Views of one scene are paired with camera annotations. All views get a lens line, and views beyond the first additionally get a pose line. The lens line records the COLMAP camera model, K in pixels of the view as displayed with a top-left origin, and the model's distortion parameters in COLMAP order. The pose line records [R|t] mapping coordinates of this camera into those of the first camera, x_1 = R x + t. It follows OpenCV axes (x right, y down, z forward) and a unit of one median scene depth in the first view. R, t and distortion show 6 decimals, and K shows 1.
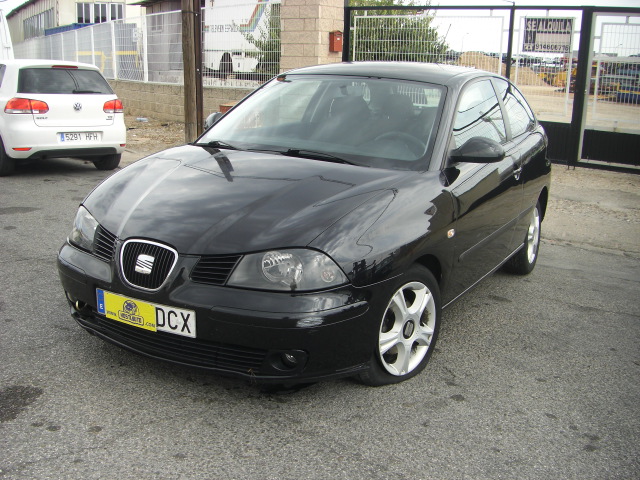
lens RADIAL K [[729.1, 0, 299.4], [0, 729.1, 266.2], [0, 0, 1]] dist [-0.188266, 0.111390]
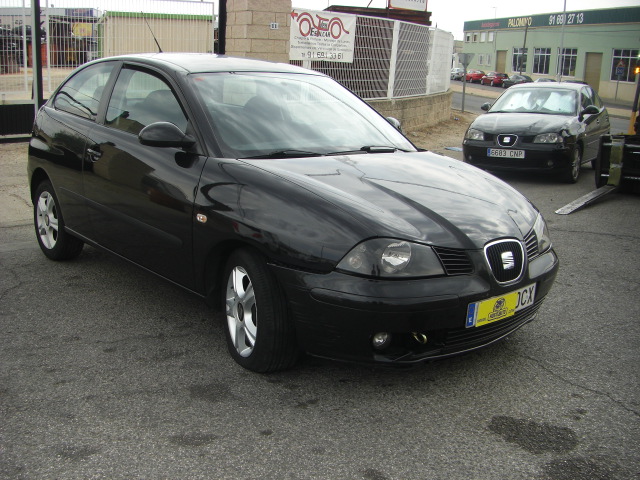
lens RADIAL K [[729.1, 0, 299.4], [0, 729.1, 266.2], [0, 0, 1]] dist [-0.188266, 0.111390]
pose [[0.331802, -0.281108, 0.900492, -1.290701], [0.227388, 0.950256, 0.212858, -0.296128], [-0.915534, 0.134134, 0.379218, 0.856146]]
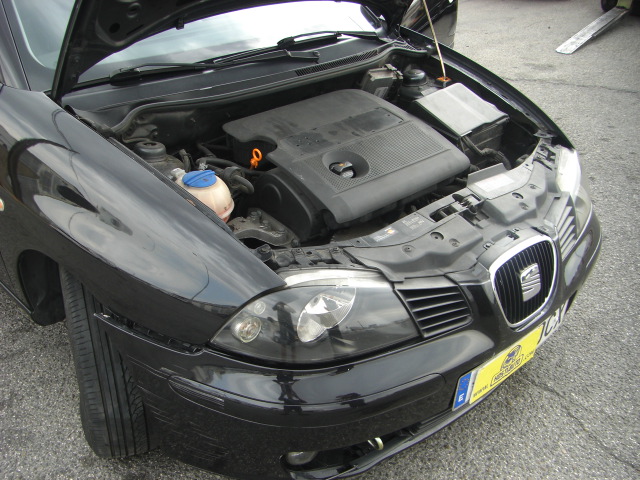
lens RADIAL K [[729.1, 0, 299.4], [0, 729.1, 266.2], [0, 0, 1]] dist [-0.188266, 0.111390]
pose [[0.287008, -0.533434, 0.795659, -0.740121], [0.241461, 0.844071, 0.478792, -0.351531], [-0.926997, 0.054704, 0.371059, 0.934013]]
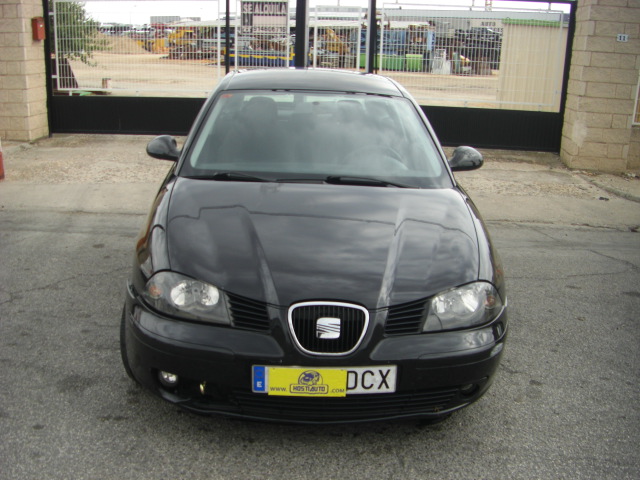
lens RADIAL K [[729.1, 0, 299.4], [0, 729.1, 266.2], [0, 0, 1]] dist [-0.188266, 0.111390]
pose [[0.845287, -0.165111, 0.508162, -0.682847], [0.142448, 0.986273, 0.083507, -0.158137], [-0.514975, 0.001799, 0.857203, 0.227236]]
